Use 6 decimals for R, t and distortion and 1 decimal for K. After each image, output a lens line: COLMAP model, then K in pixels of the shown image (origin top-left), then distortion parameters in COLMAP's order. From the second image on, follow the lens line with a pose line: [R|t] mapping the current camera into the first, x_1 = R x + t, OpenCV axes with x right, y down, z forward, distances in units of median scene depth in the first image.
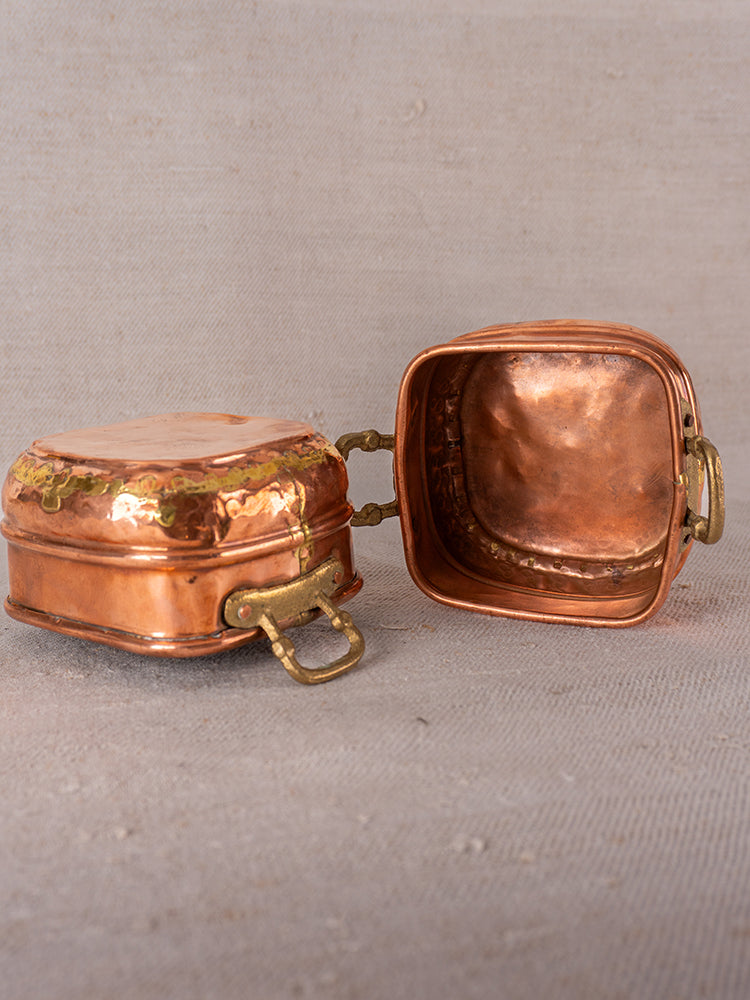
lens RADIAL K [[1149.3, 0, 359.7], [0, 1149.3, 522.9], [0, 0, 1]] dist [0.030285, 0.000000]
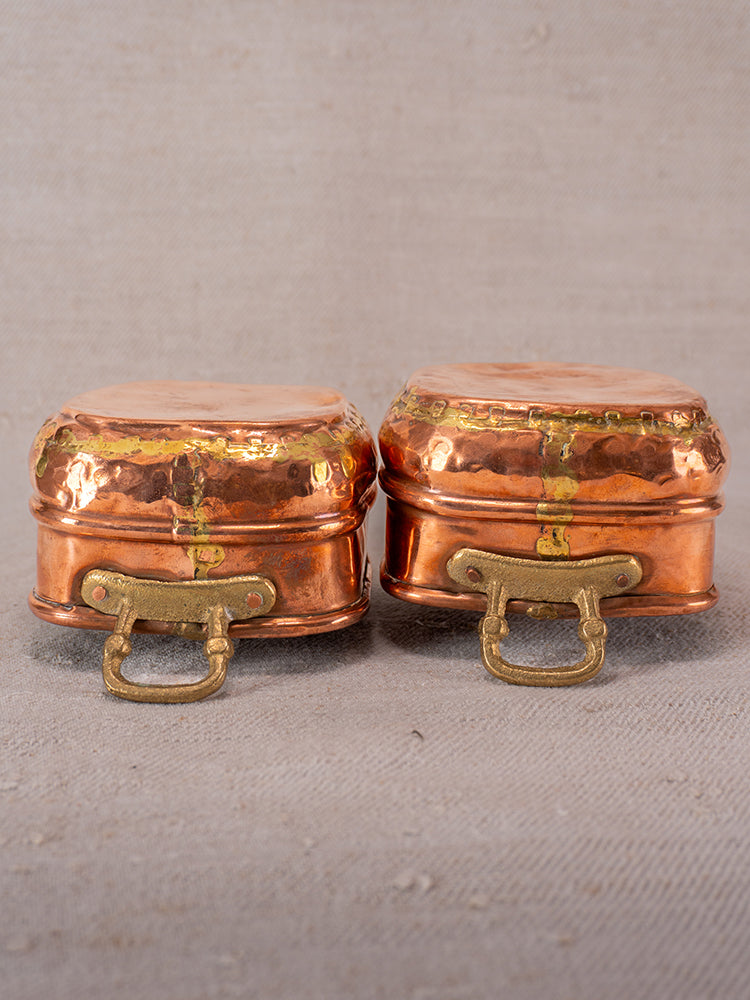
lens RADIAL K [[1279.5, 0, 370.3], [0, 1279.5, 492.4], [0, 0, 1]] dist [0.037553, 0.000000]
pose [[0.989498, 0.035486, -0.140126, 0.162866], [-0.035958, 0.999353, -0.000833, -0.010679], [0.140006, 0.005863, 0.990133, 0.030957]]
